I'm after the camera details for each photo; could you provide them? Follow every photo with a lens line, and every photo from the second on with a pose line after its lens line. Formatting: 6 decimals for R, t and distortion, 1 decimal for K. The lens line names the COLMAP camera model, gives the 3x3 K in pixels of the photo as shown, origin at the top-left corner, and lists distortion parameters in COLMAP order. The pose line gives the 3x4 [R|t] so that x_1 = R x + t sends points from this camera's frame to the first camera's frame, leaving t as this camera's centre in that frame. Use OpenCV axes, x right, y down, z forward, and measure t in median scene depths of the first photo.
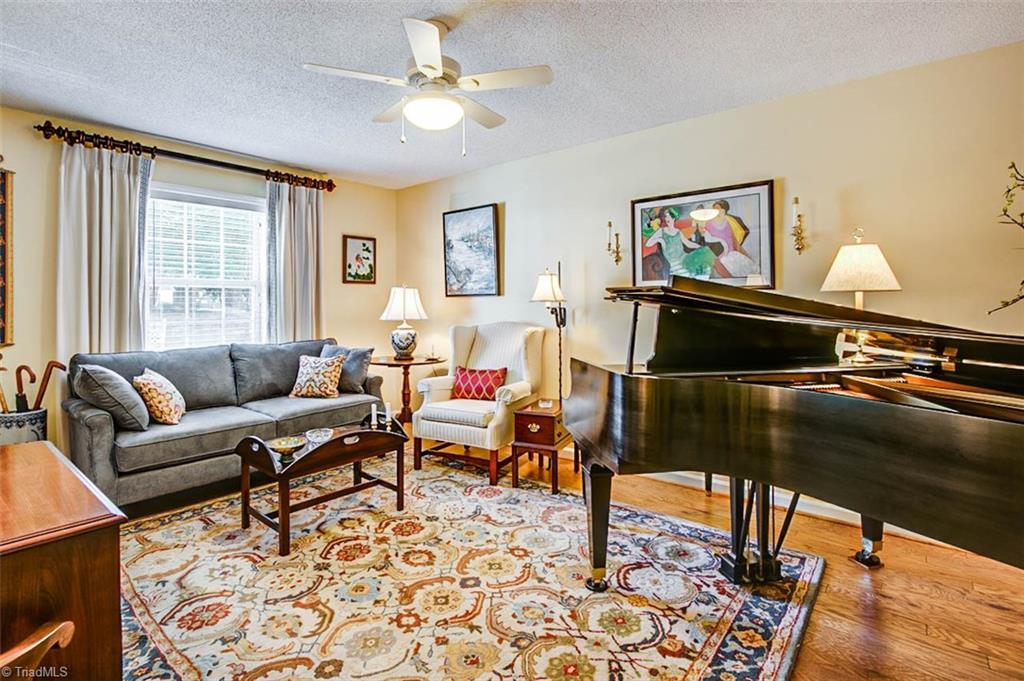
lens RADIAL K [[493.7, 0, 491.3], [0, 493.7, 291.3], [0, 0, 1]] dist [-0.012794, -0.000361]
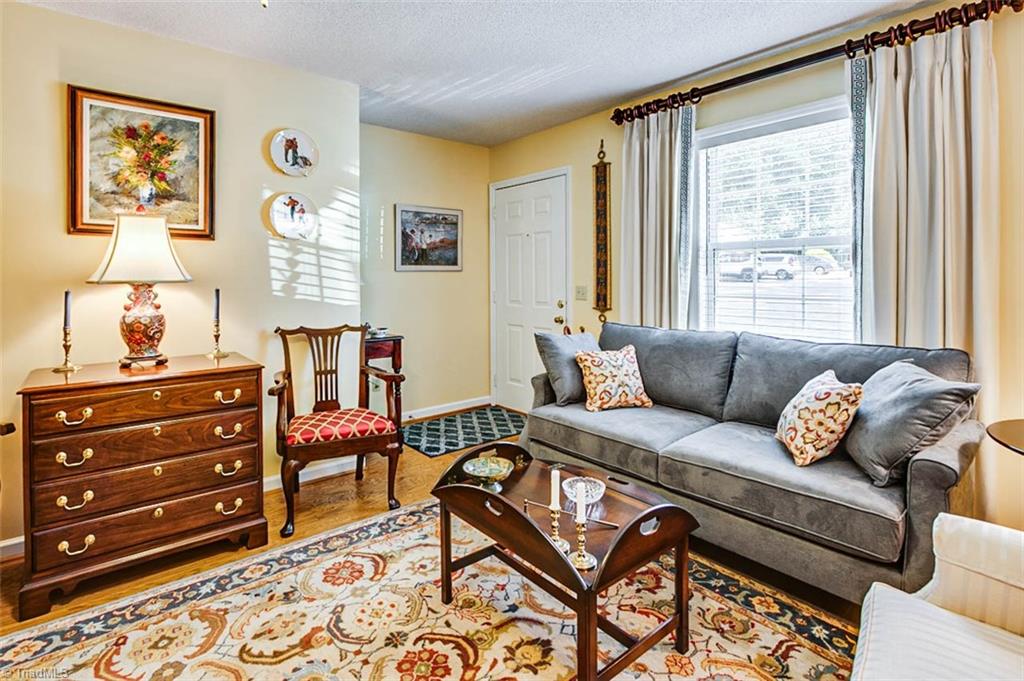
lens RADIAL K [[504.8, 0, 512.4], [0, 504.8, 279.3], [0, 0, 1]] dist [-0.003461, -0.000505]
pose [[-0.155012, 0.010468, -0.987857, 0.267681], [0.032517, 0.999456, 0.005488, 0.022686], [0.987377, -0.031271, -0.155268, 0.970477]]
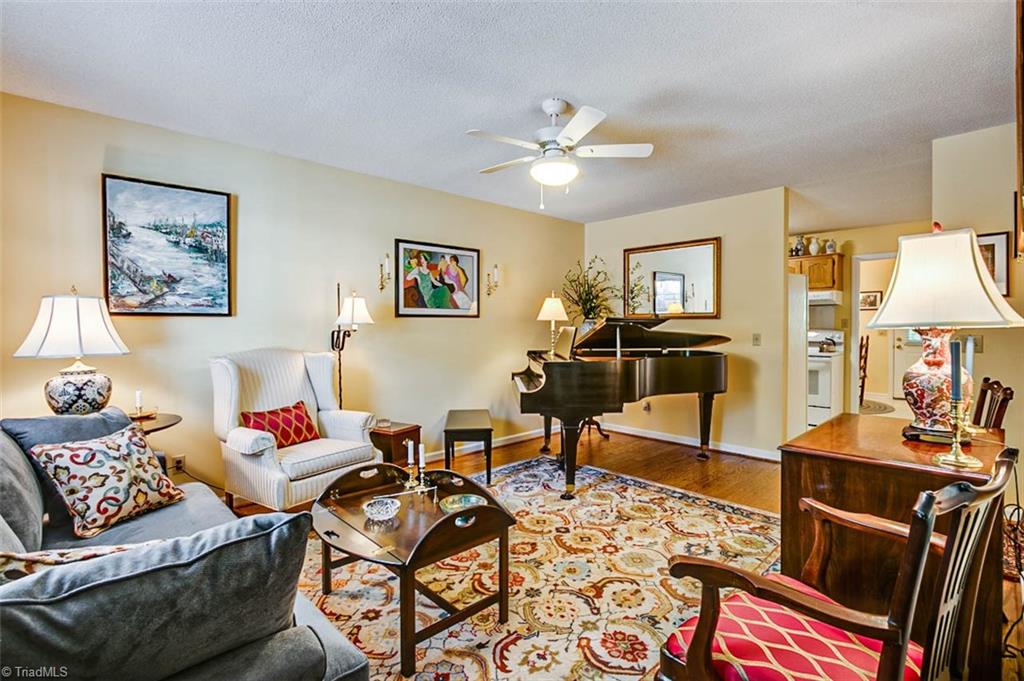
lens RADIAL K [[486.0, 0, 512.4], [0, 486.0, 322.8], [0, 0, 1]] dist [-0.018175, -0.000037]
pose [[0.098409, 0.009348, 0.995102, -0.980739], [-0.021853, 0.999735, -0.007230, 0.021603], [-0.994906, -0.021034, 0.098587, 0.714076]]
